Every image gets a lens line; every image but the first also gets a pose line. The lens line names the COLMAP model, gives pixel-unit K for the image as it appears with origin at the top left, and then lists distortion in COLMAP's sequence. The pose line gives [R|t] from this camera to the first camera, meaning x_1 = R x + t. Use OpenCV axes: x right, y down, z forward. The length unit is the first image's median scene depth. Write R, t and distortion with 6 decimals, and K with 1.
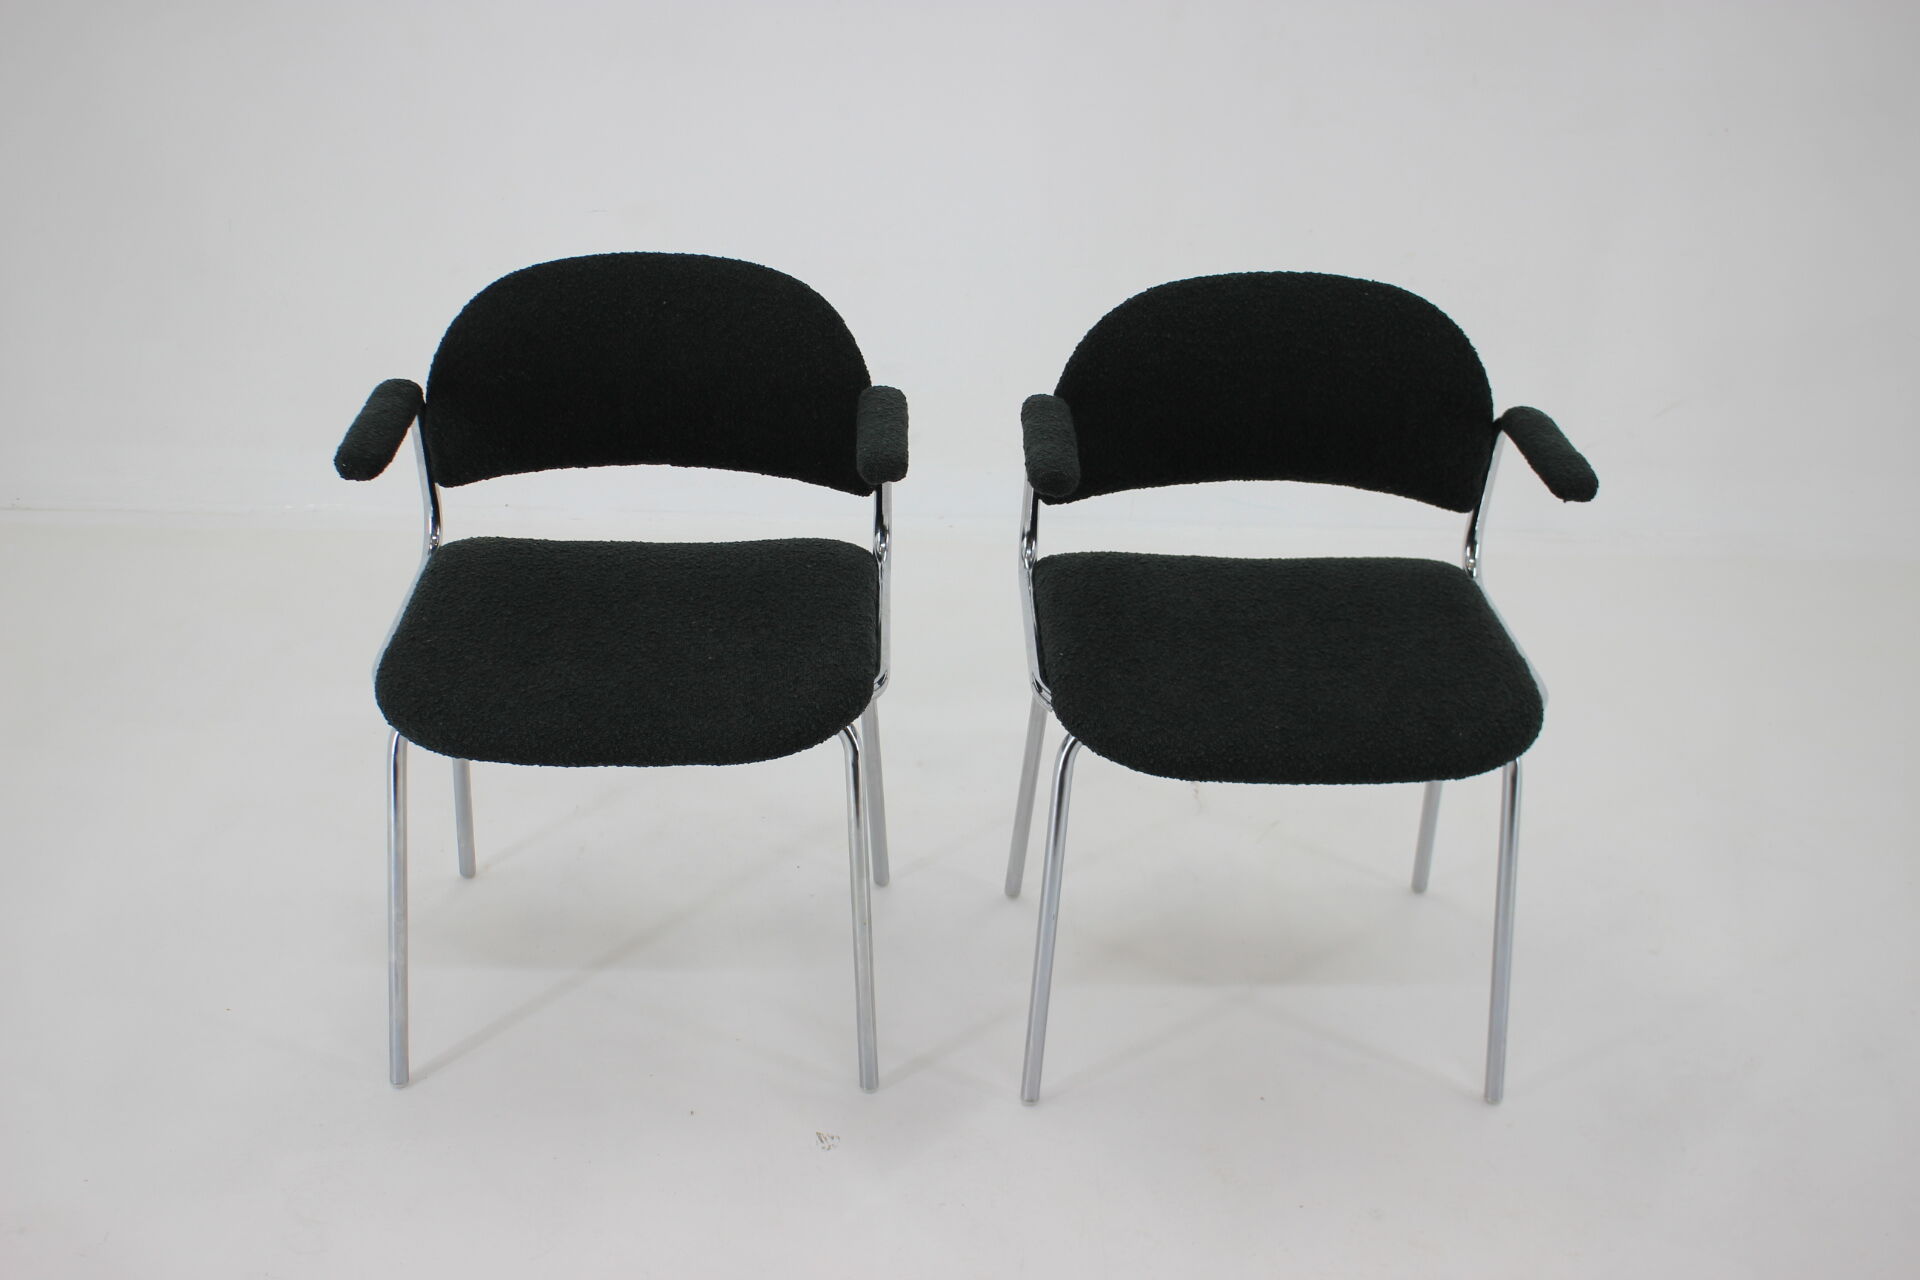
lens RADIAL K [[2174.7, 0, 960.0], [0, 2174.7, 640.0], [0, 0, 1]] dist [-0.084775, -0.000152]
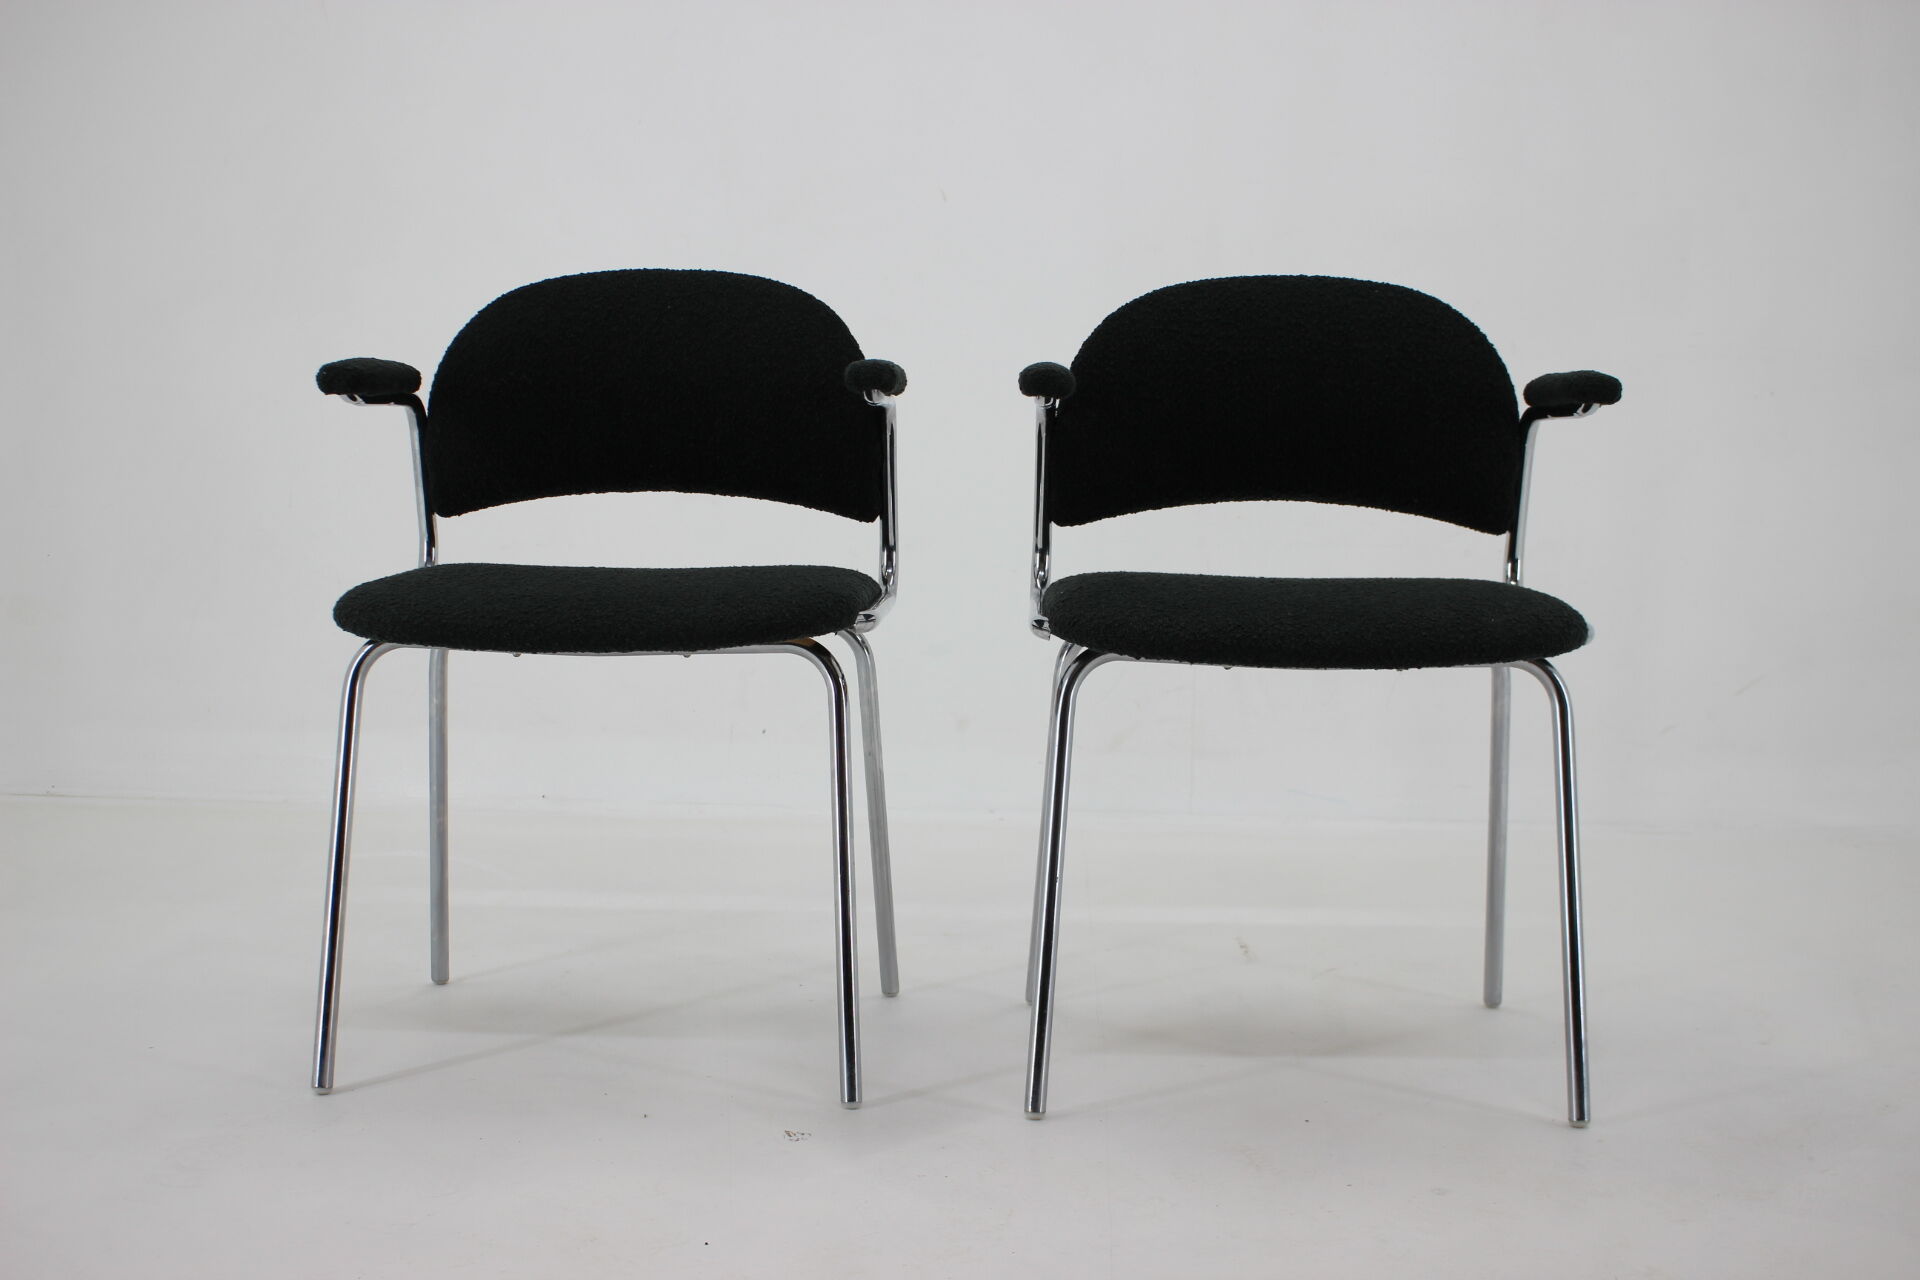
lens RADIAL K [[2174.7, 0, 960.0], [0, 2174.7, 640.0], [0, 0, 1]] dist [-0.084775, -0.000152]
pose [[0.998323, -0.010103, -0.057001, 0.053022], [-0.010467, 0.936921, -0.349384, 0.334630], [0.056936, 0.349395, 0.935244, 0.123120]]
